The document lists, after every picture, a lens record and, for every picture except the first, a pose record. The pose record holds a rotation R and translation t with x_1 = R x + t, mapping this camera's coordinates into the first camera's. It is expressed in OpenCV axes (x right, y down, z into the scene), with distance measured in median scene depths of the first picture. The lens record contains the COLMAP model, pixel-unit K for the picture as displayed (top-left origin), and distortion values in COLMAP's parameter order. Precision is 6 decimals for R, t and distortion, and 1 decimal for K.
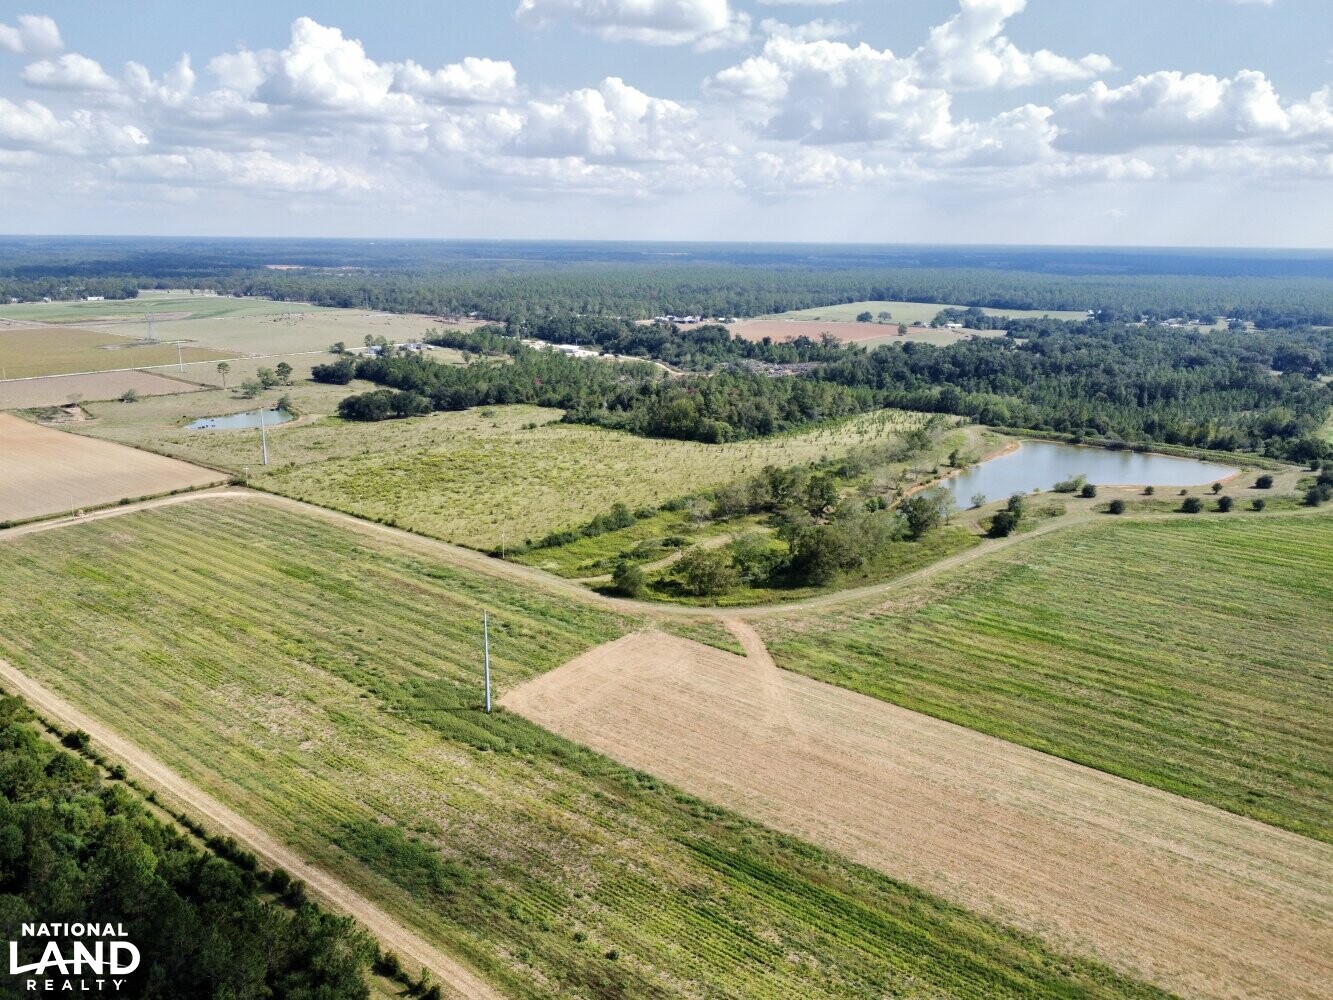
lens RADIAL K [[948.4, 0, 666.5], [0, 948.4, 500.0], [0, 0, 1]] dist [0.001617, -0.003971]
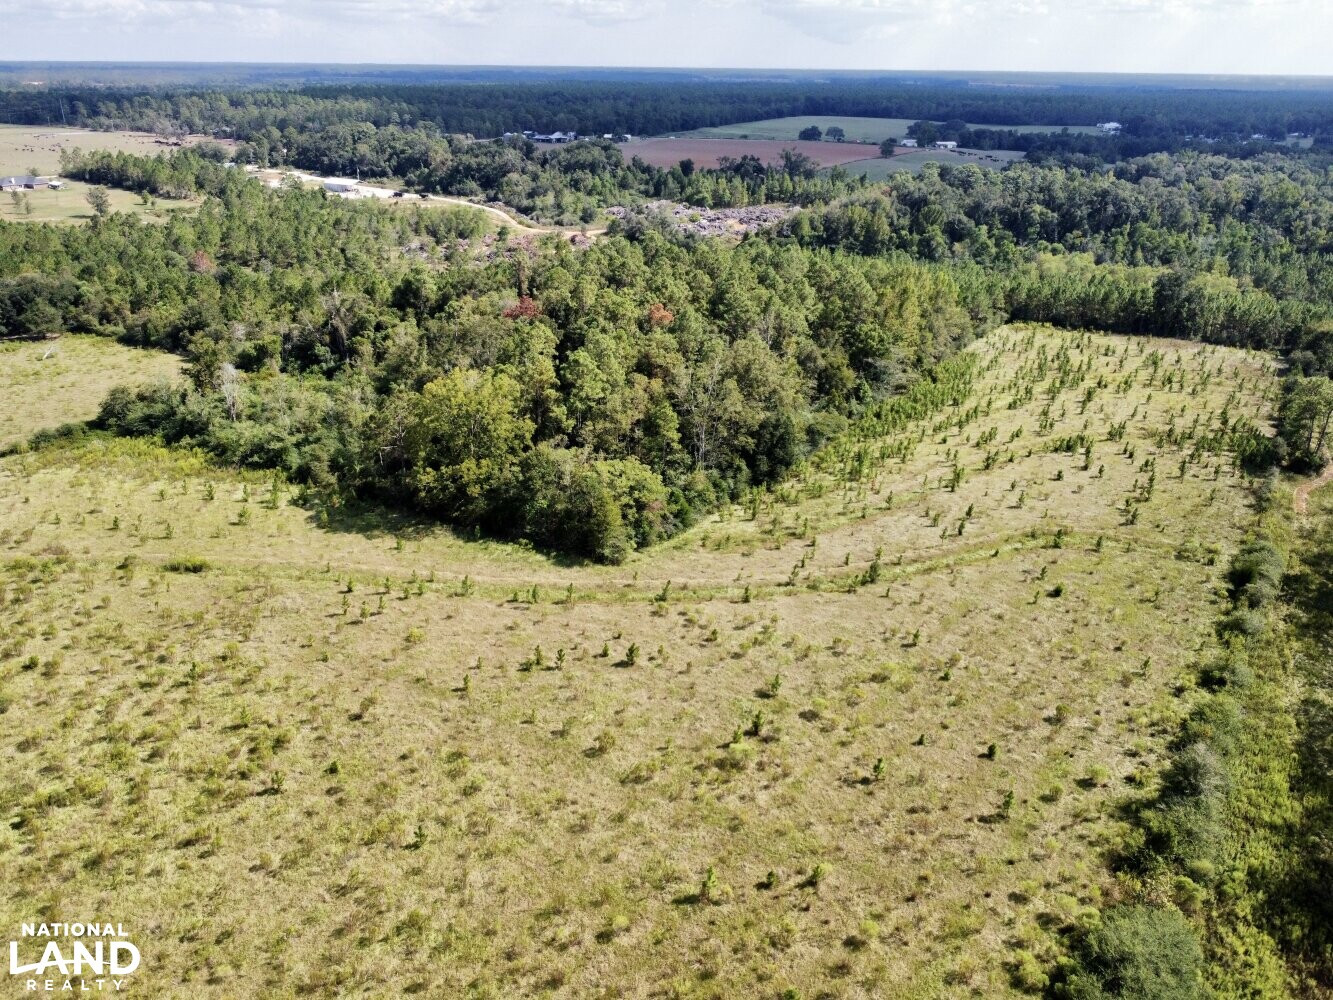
lens RADIAL K [[948.4, 0, 666.5], [0, 948.4, 500.0], [0, 0, 1]] dist [0.001617, -0.003971]
pose [[0.993394, -0.047071, 0.104656, 0.024415], [0.029625, 0.986280, 0.162401, -0.064771], [-0.110865, -0.158227, 0.981159, 0.423070]]
